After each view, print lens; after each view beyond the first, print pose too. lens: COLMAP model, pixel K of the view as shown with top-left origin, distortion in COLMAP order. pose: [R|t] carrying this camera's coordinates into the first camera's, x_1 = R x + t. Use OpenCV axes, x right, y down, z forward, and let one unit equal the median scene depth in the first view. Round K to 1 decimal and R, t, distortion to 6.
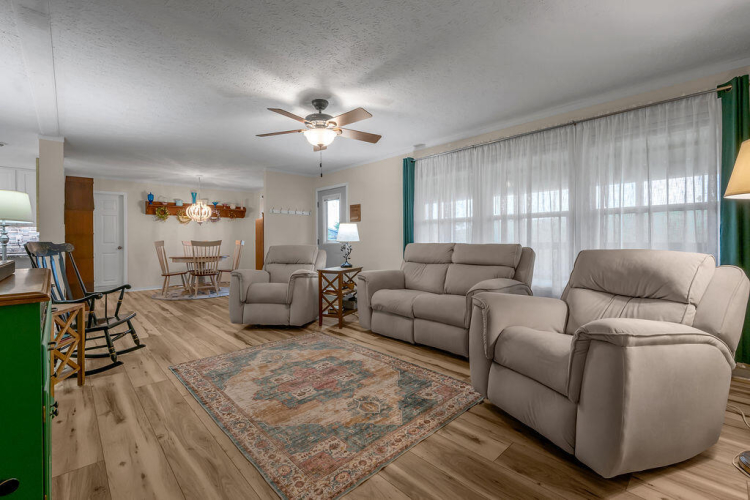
lens RADIAL K [[327.3, 0, 368.3], [0, 327.3, 244.8], [0, 0, 1]] dist [-0.002072, -0.000159]
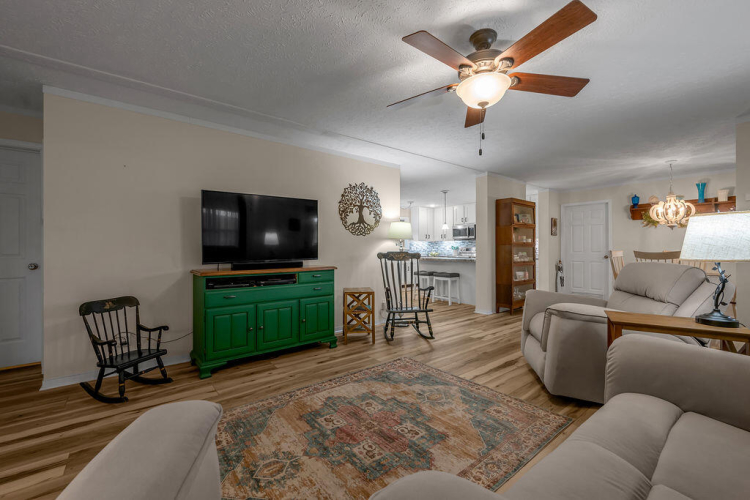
lens RADIAL K [[313.0, 0, 373.6], [0, 313.0, 246.7], [0, 0, 1]] dist [-0.002848, 0.000137]
pose [[-0.076559, -0.000929, -0.997065, 0.560852], [-0.013479, 0.999909, 0.000103, -0.032653], [0.996974, 0.013447, -0.076565, 0.987969]]
